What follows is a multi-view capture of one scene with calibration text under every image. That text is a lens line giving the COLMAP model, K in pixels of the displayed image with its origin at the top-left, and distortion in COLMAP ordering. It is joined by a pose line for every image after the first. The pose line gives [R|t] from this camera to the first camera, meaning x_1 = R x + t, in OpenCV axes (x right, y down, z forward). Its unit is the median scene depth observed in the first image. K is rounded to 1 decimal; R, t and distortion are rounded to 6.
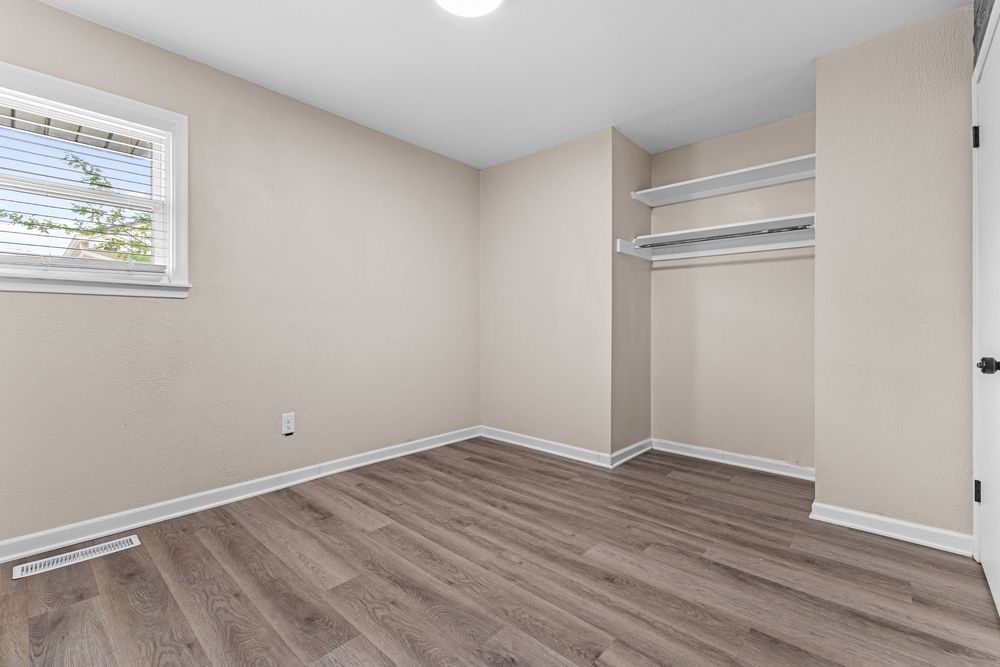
lens RADIAL K [[437.2, 0, 503.1], [0, 437.2, 330.2], [0, 0, 1]] dist [0.005178, 0.000499]
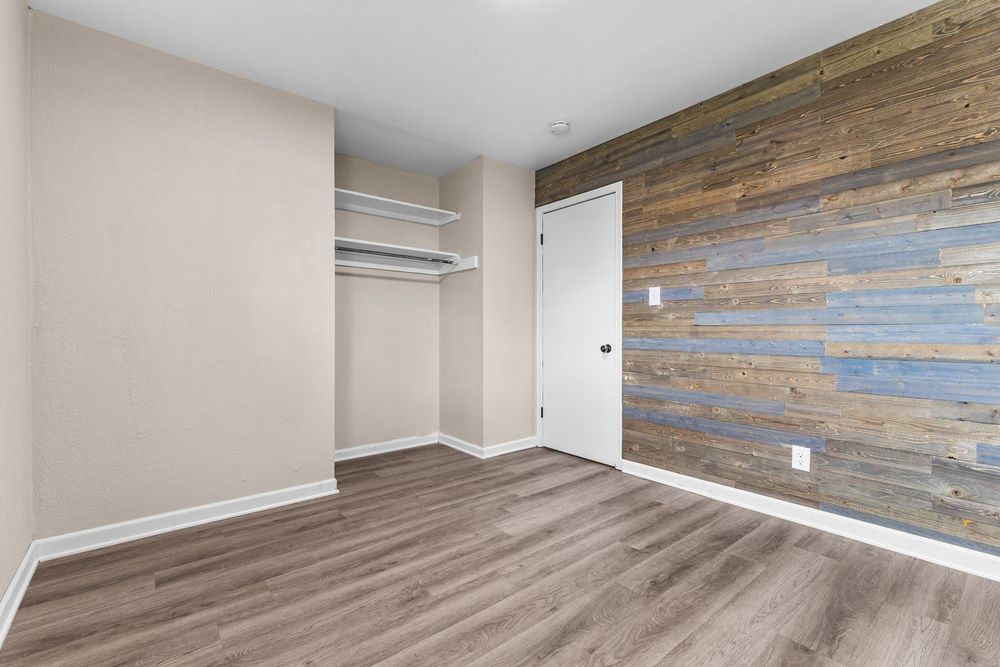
lens RADIAL K [[437.2, 0, 503.1], [0, 437.2, 330.2], [0, 0, 1]] dist [0.005178, 0.000499]
pose [[0.143087, 0.001031, 0.989710, -0.743496], [0.014269, 0.999893, -0.003105, -0.008436], [-0.989607, 0.014567, 0.143057, 0.680654]]
